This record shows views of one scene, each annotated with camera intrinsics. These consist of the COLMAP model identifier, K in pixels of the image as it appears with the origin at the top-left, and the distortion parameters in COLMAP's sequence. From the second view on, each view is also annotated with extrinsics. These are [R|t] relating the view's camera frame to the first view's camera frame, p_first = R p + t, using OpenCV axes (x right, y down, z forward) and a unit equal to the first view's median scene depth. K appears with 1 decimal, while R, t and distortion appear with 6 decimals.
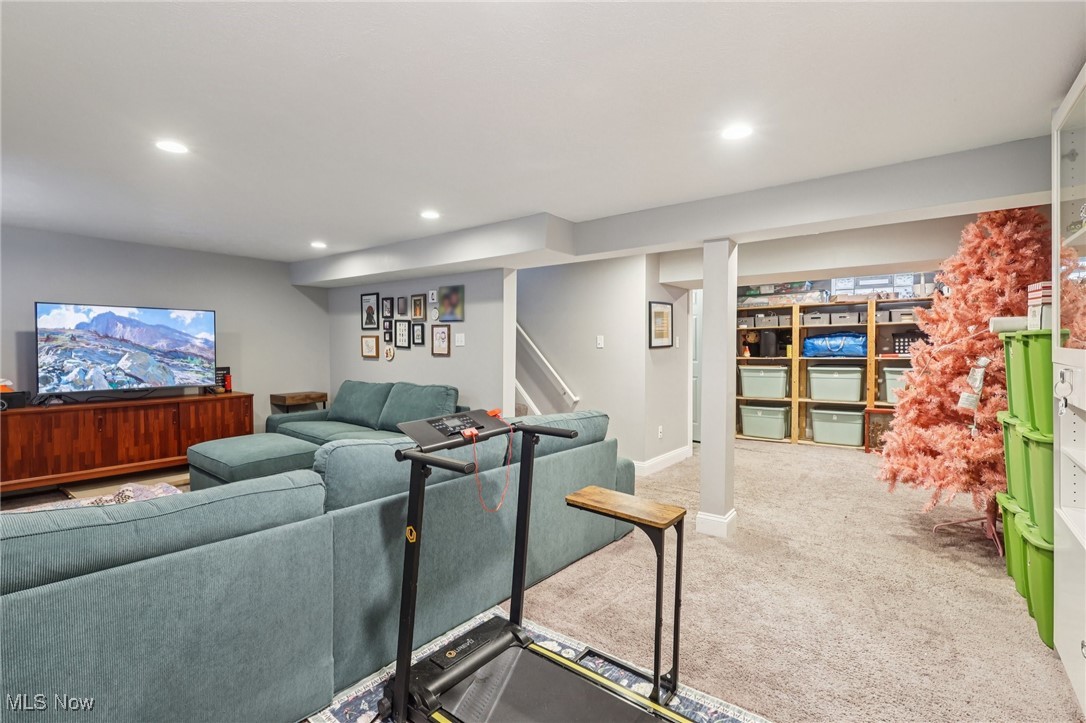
lens RADIAL K [[505.0, 0, 545.3], [0, 505.0, 353.1], [0, 0, 1]] dist [-0.000935, -0.000076]
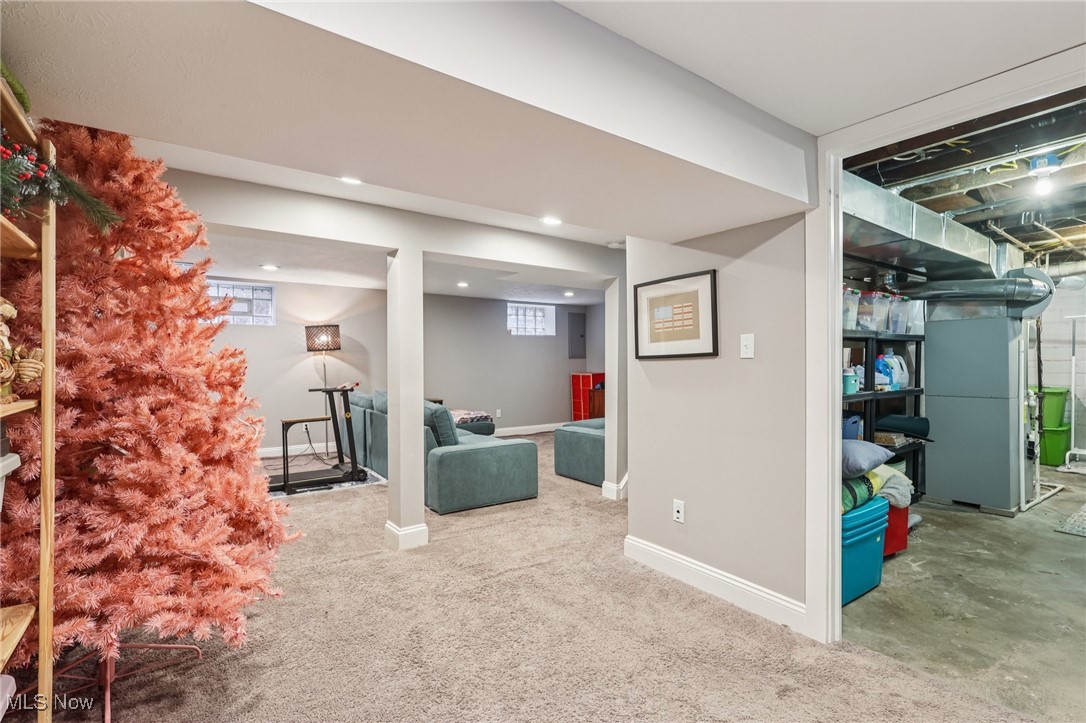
lens RADIAL K [[505.0, 0, 544.8], [0, 505.0, 360.6], [0, 0, 1]] dist [-0.000935, -0.000076]
pose [[-0.273481, -0.001549, -0.961876, 0.806106], [-0.012505, 0.999920, 0.001945, -0.007387], [0.961796, 0.012561, -0.273478, 1.013933]]
